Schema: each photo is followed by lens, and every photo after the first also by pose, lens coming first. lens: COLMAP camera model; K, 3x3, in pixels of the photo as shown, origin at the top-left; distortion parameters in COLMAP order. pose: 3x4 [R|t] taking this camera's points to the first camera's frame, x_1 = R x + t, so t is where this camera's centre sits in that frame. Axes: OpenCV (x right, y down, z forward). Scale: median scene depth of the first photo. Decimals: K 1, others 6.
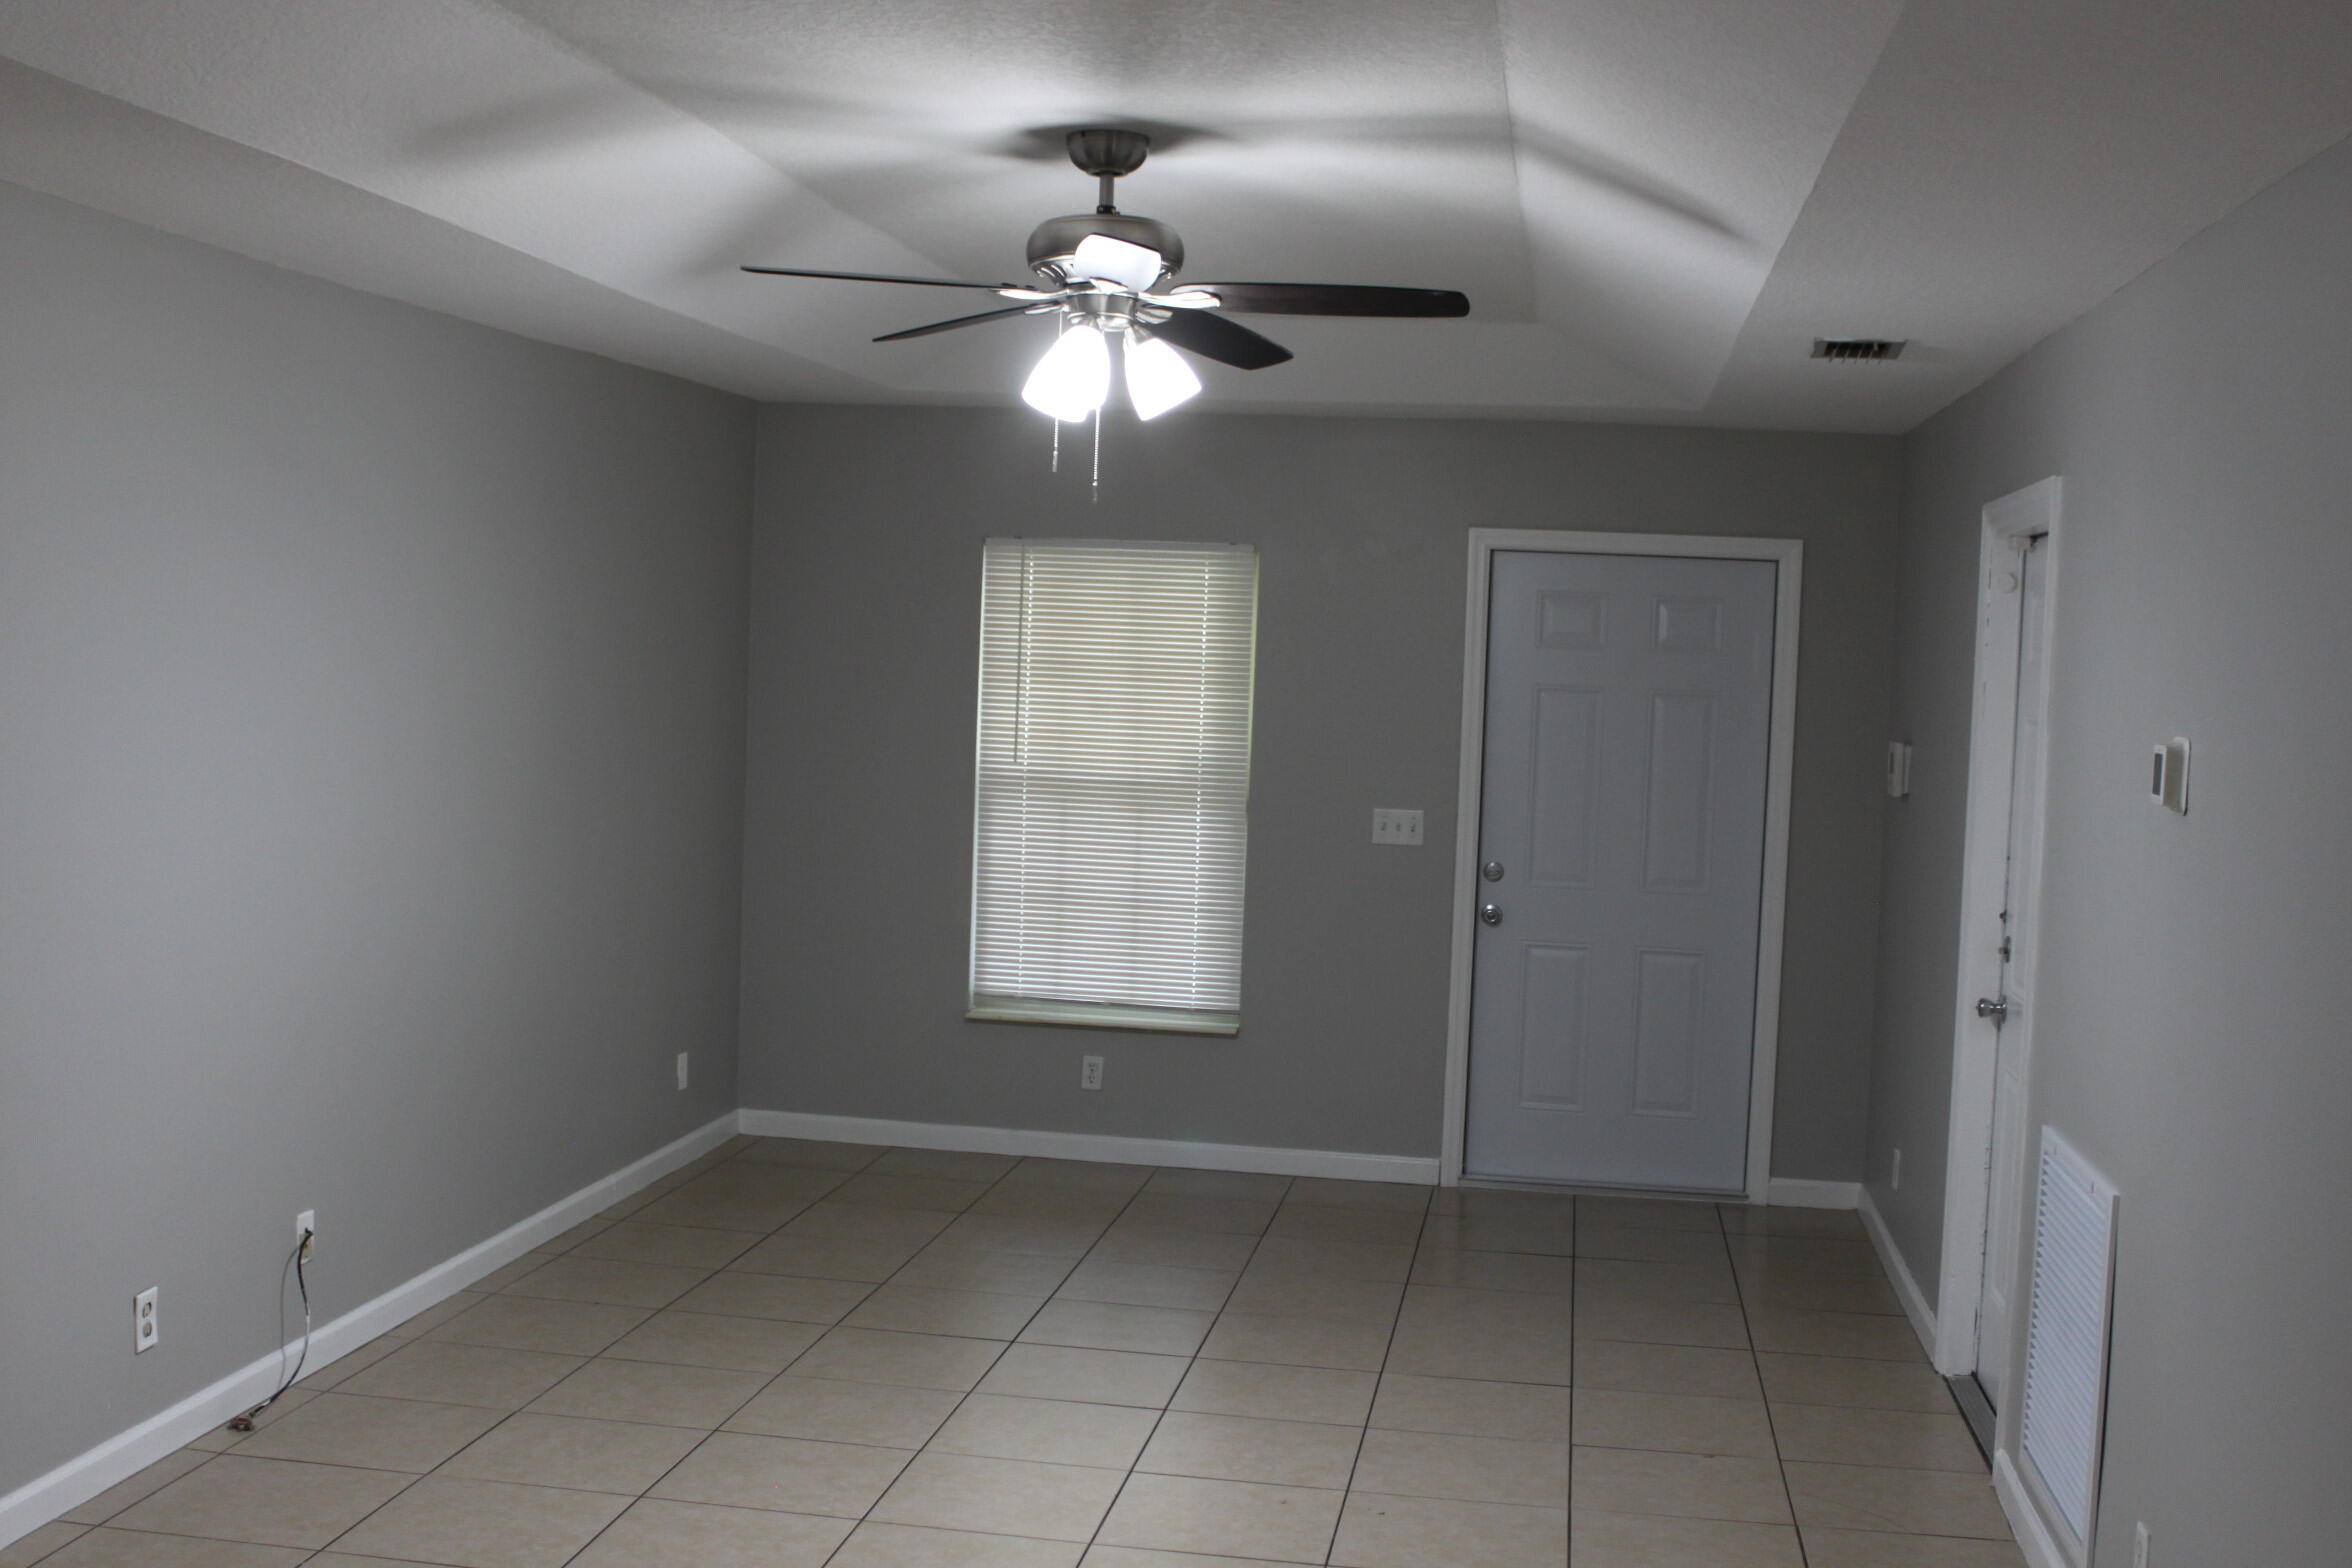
lens RADIAL K [[2703.2, 0, 1166.0], [0, 2703.2, 783.6], [0, 0, 1]] dist [-0.077637, 0.000000]
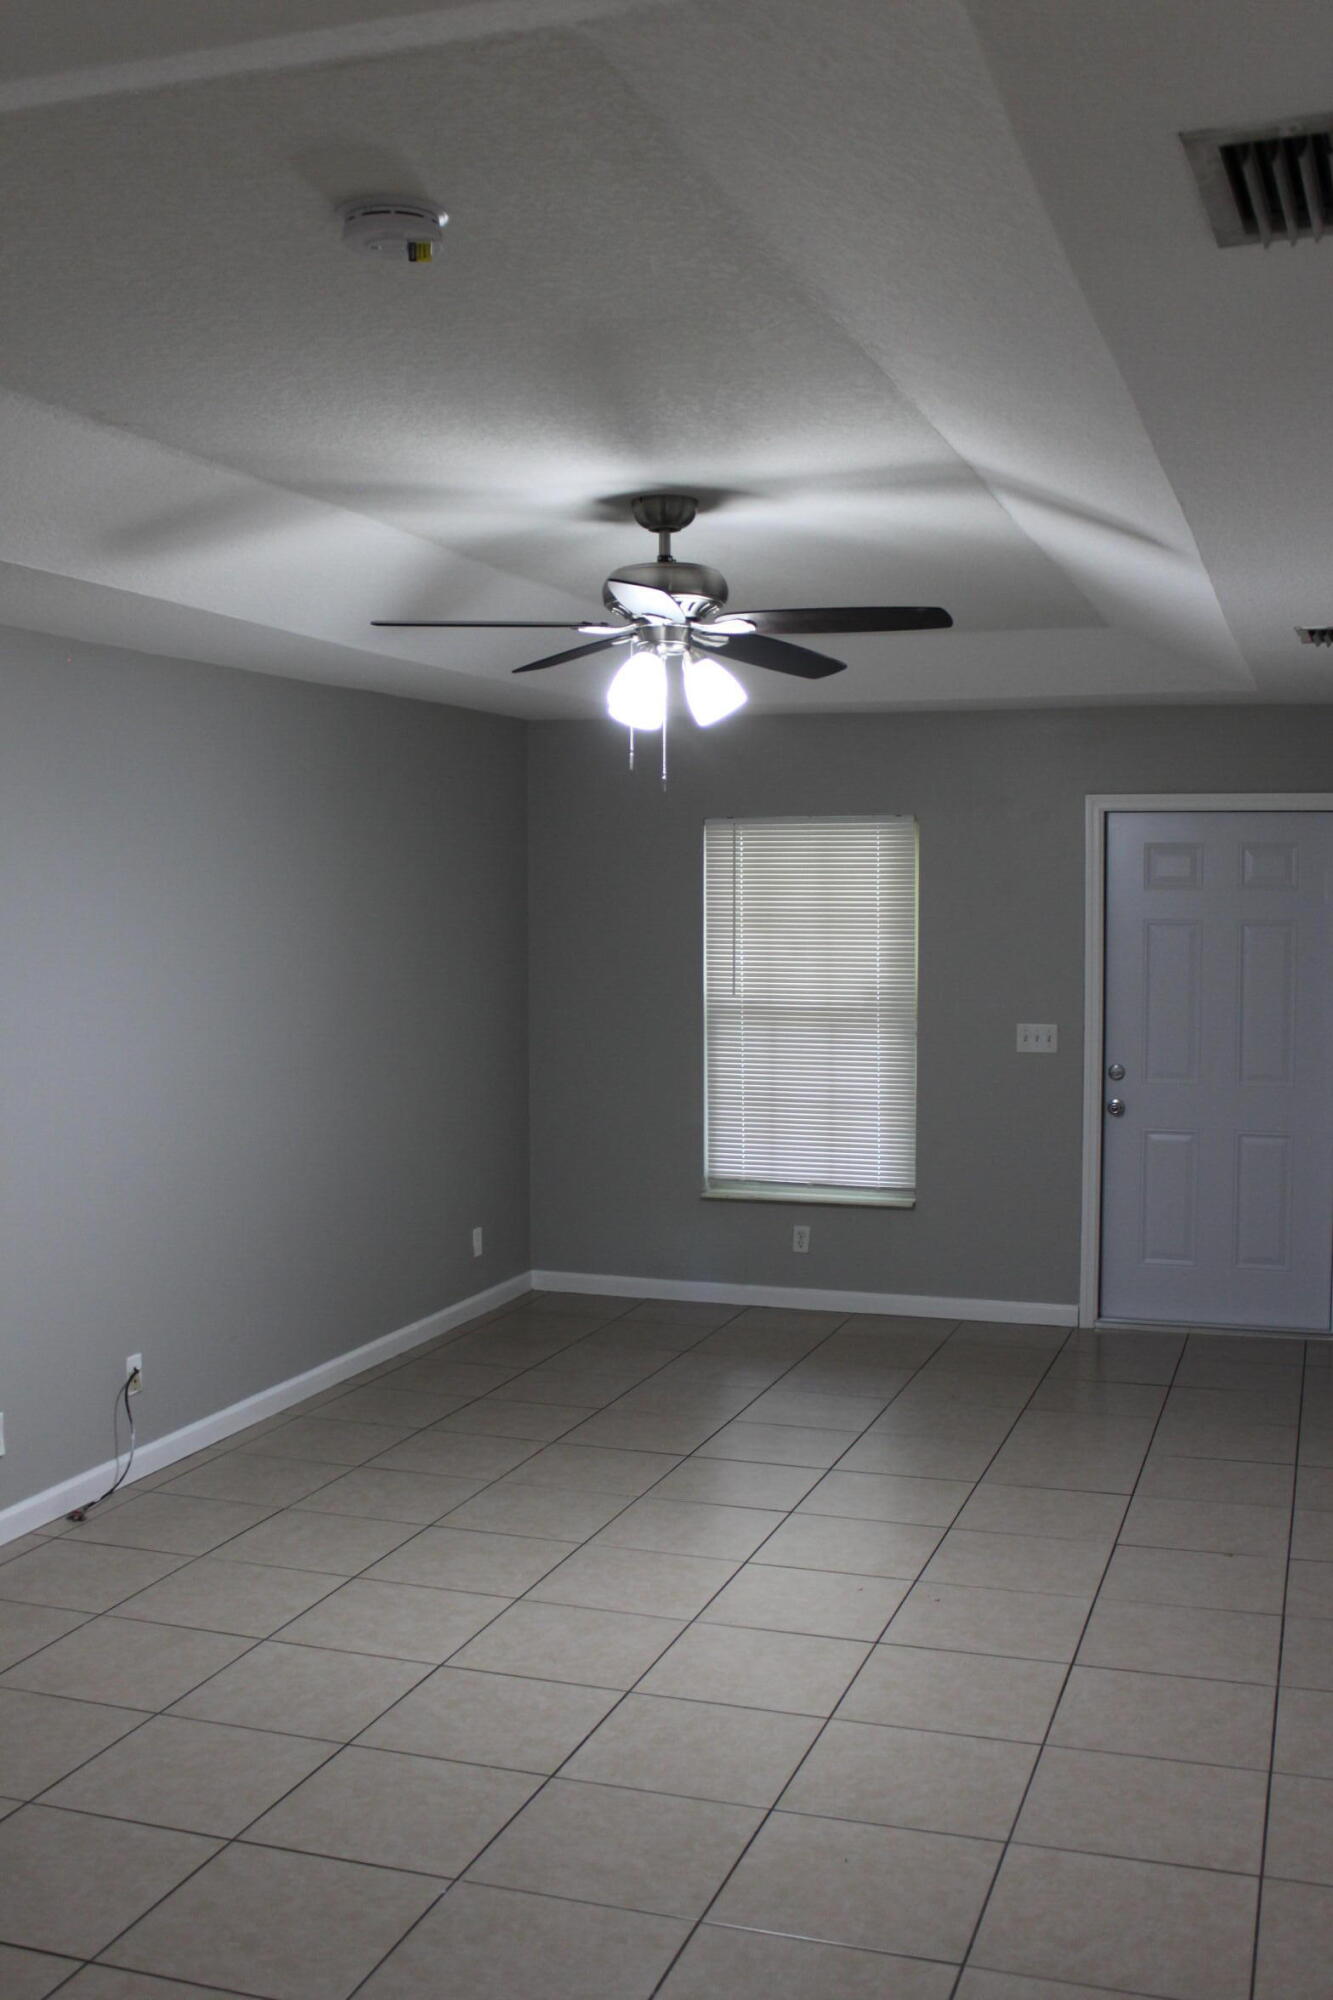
lens RADIAL K [[2097.0, 0, 677.3], [0, 2097.0, 987.6], [0, 0, 1]] dist [-0.100830, 0.000000]
pose [[0.985011, -0.029906, -0.169882, 0.119427], [0.028462, 0.999535, -0.010933, -0.001980], [0.170130, 0.005934, 0.985404, 0.035802]]
